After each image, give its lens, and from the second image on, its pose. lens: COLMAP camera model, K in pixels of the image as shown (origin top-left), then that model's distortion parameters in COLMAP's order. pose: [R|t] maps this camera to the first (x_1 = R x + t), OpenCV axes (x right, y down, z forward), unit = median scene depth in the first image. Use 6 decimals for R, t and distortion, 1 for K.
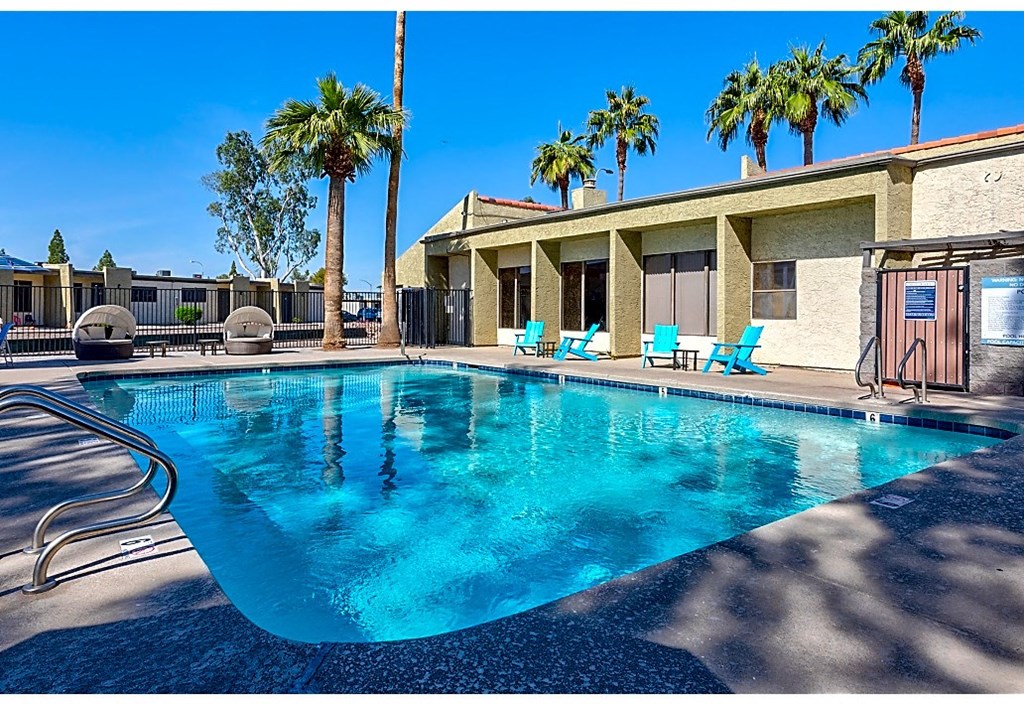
lens RADIAL K [[587.0, 0, 512.0], [0, 587.0, 352.0], [0, 0, 1]] dist [-0.001277, -0.000461]
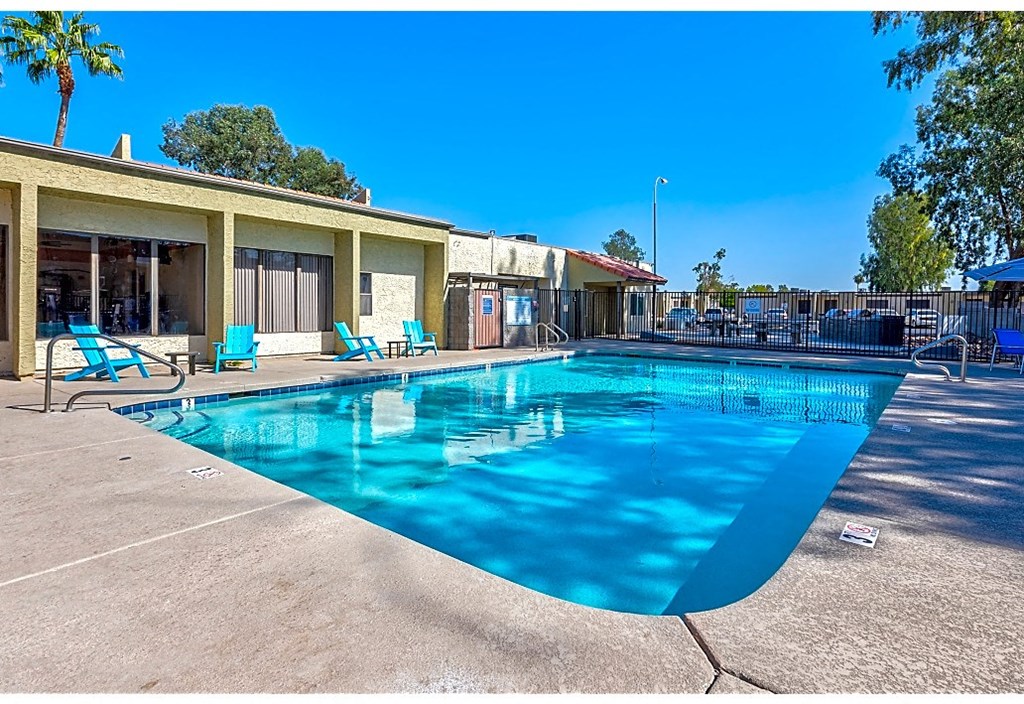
lens RADIAL K [[521.7, 0, 512.0], [0, 521.7, 318.2], [0, 0, 1]] dist [-0.001115, -0.000228]
pose [[-0.182368, -0.016234, 0.983096, -0.763694], [0.063190, 0.997603, 0.028196, -0.063397], [-0.981198, 0.067263, -0.180905, 0.899653]]
